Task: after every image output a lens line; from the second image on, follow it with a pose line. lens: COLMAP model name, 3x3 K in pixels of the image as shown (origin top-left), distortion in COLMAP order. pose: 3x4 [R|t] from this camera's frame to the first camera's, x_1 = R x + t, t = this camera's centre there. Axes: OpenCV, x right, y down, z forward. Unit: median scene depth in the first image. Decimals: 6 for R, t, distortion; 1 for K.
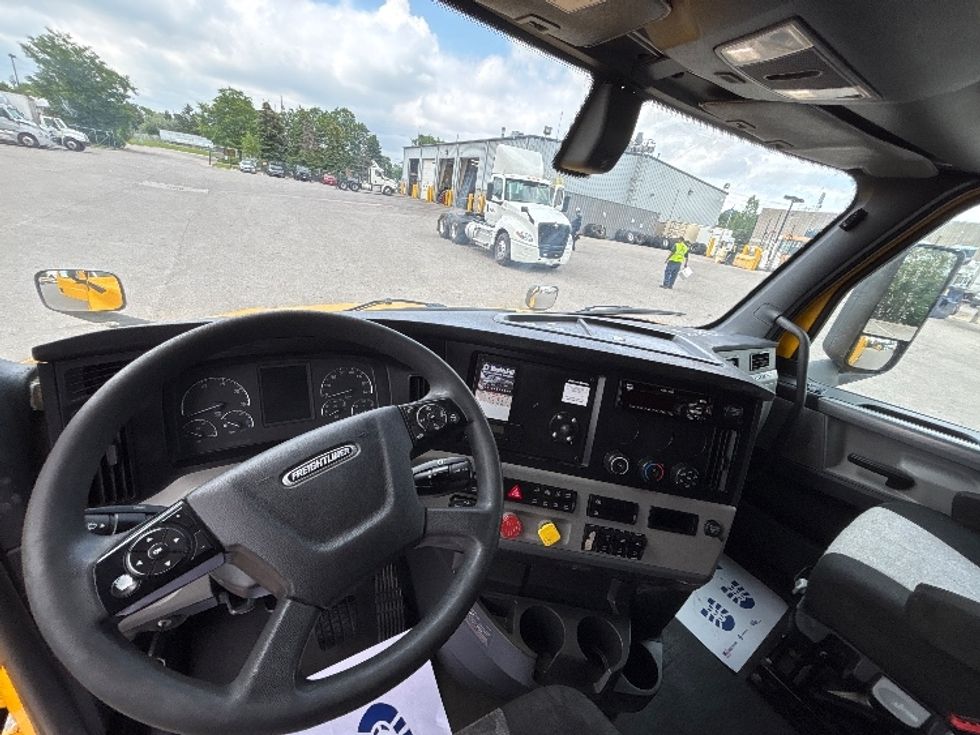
lens RADIAL K [[398.9, 0, 490.0], [0, 398.9, 367.5], [0, 0, 1]] dist [-0.003288, 0.003215]
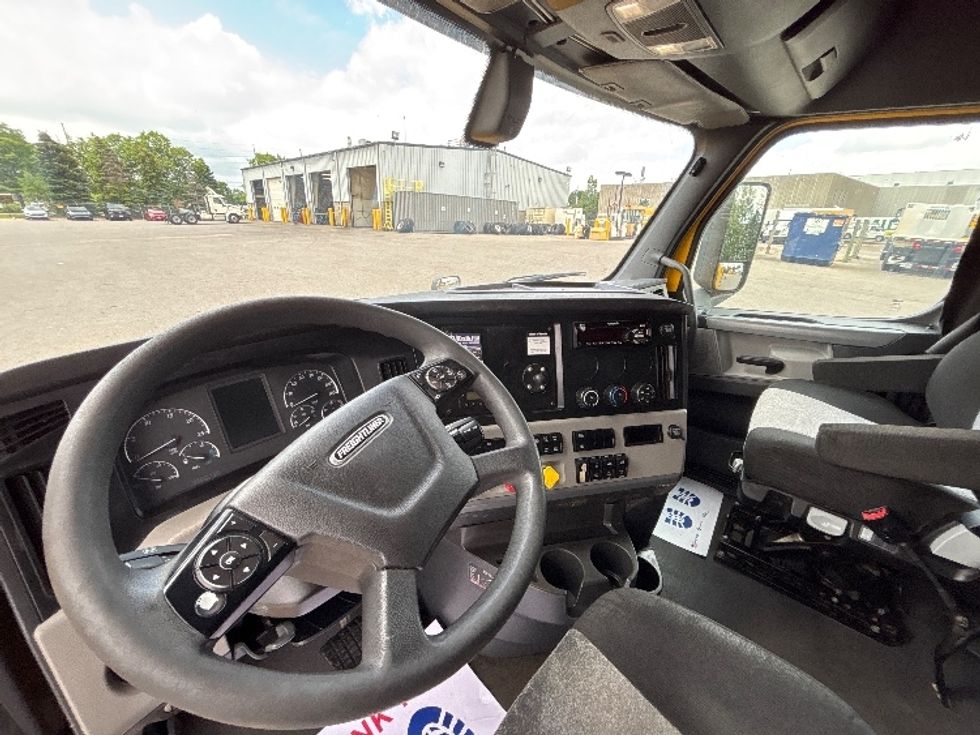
lens RADIAL K [[398.9, 0, 490.0], [0, 398.9, 367.5], [0, 0, 1]] dist [-0.003288, 0.003215]
pose [[0.941368, -0.233838, 0.243198, -0.155324], [0.235998, 0.971534, 0.020644, 0.062896], [-0.241103, 0.037961, 0.969757, -0.000358]]
